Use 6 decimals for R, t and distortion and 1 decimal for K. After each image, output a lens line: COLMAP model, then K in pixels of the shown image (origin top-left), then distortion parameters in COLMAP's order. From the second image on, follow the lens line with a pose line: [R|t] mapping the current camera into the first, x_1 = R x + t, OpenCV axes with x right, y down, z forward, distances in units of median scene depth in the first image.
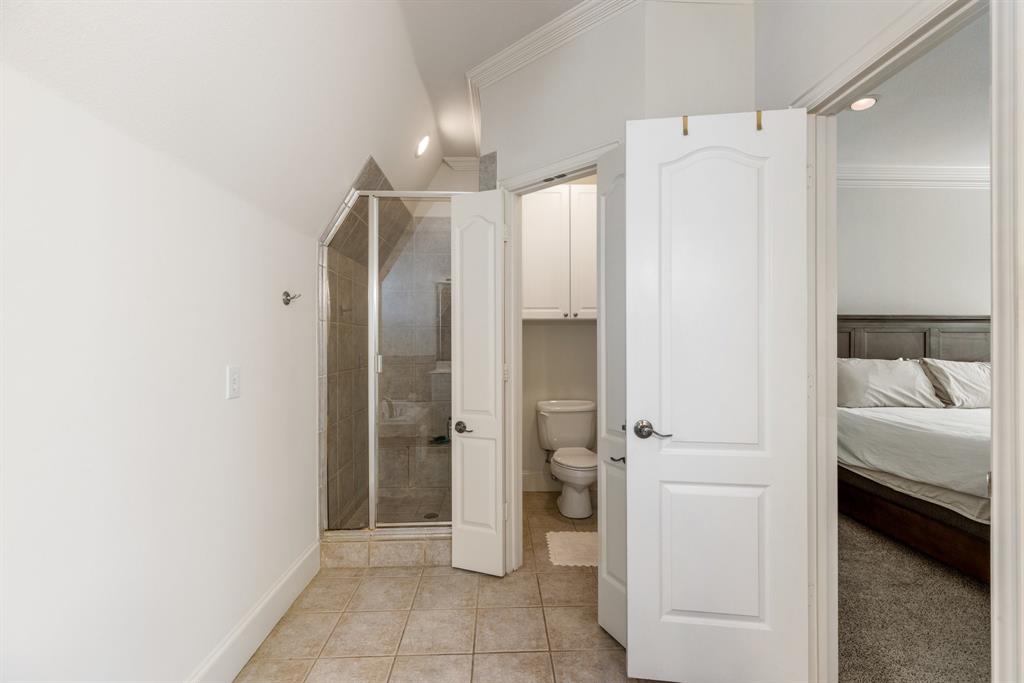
lens RADIAL K [[463.8, 0, 518.7], [0, 463.8, 339.6], [0, 0, 1]] dist [0.006534, 0.001275]
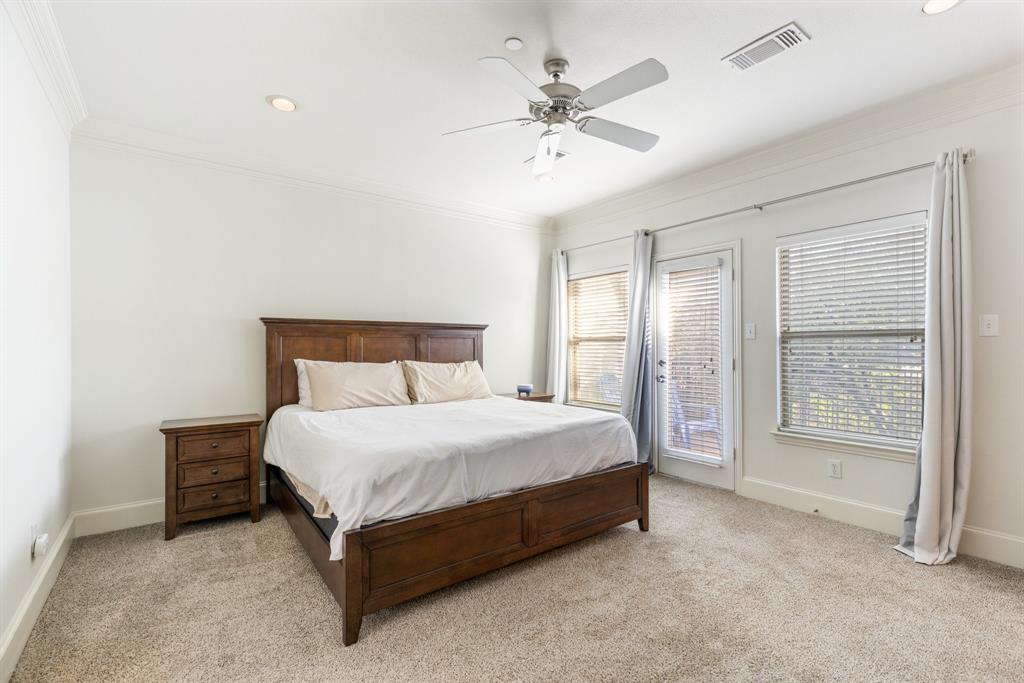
lens RADIAL K [[463.8, 0, 518.7], [0, 463.8, 339.6], [0, 0, 1]] dist [0.006534, 0.001275]
pose [[0.821882, 0.006965, 0.569614, 0.480145], [-0.001502, 0.999948, -0.010060, -0.000379], [-0.569655, 0.007413, 0.821850, -0.077841]]
